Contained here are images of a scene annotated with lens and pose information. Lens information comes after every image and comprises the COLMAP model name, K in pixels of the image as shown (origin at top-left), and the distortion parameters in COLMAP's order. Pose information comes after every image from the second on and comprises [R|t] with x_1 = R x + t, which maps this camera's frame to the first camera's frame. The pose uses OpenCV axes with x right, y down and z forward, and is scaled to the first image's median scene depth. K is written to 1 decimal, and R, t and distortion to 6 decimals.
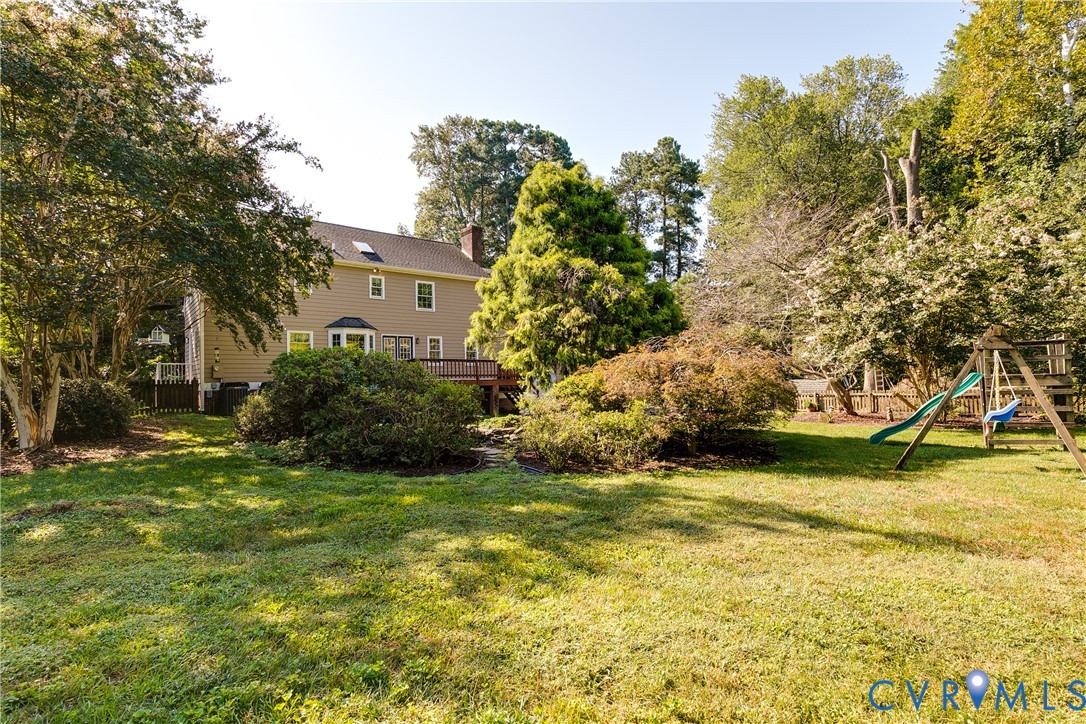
lens RADIAL K [[491.7, 0, 547.8], [0, 491.7, 364.4], [0, 0, 1]] dist [0.008440, -0.000808]
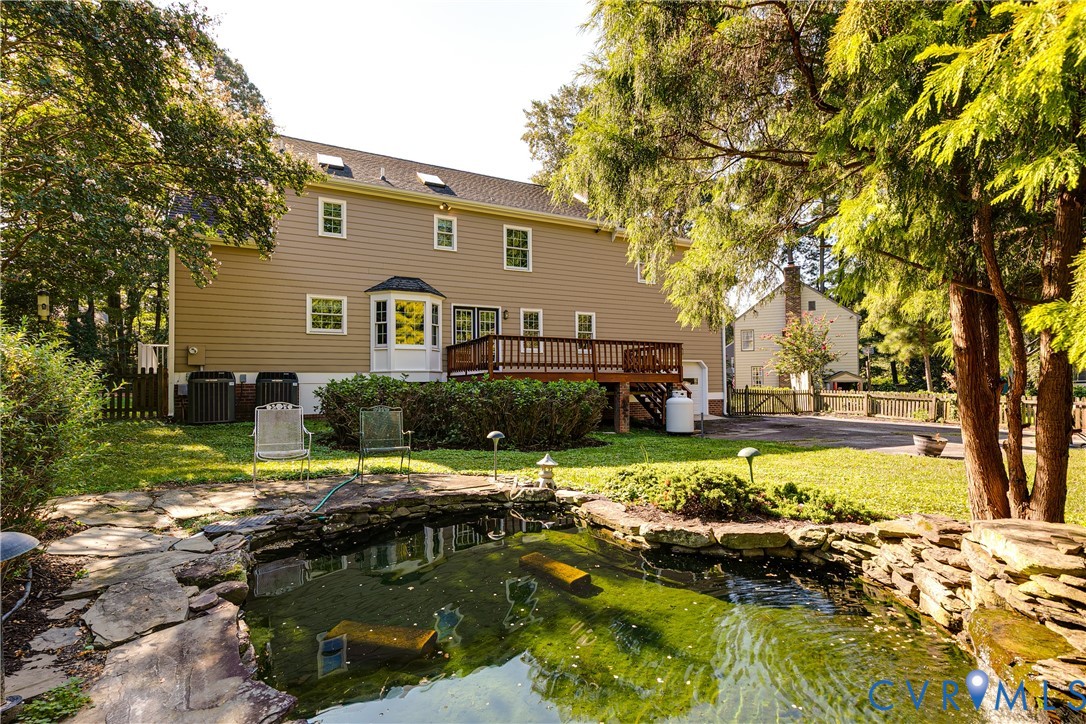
lens RADIAL K [[491.7, 0, 547.8], [0, 491.7, 364.4], [0, 0, 1]] dist [0.008440, -0.000808]
pose [[0.972733, 0.003645, -0.231901, -0.056554], [-0.003241, 0.999992, 0.002126, 0.018775], [0.231907, -0.001317, 0.972737, 0.379018]]
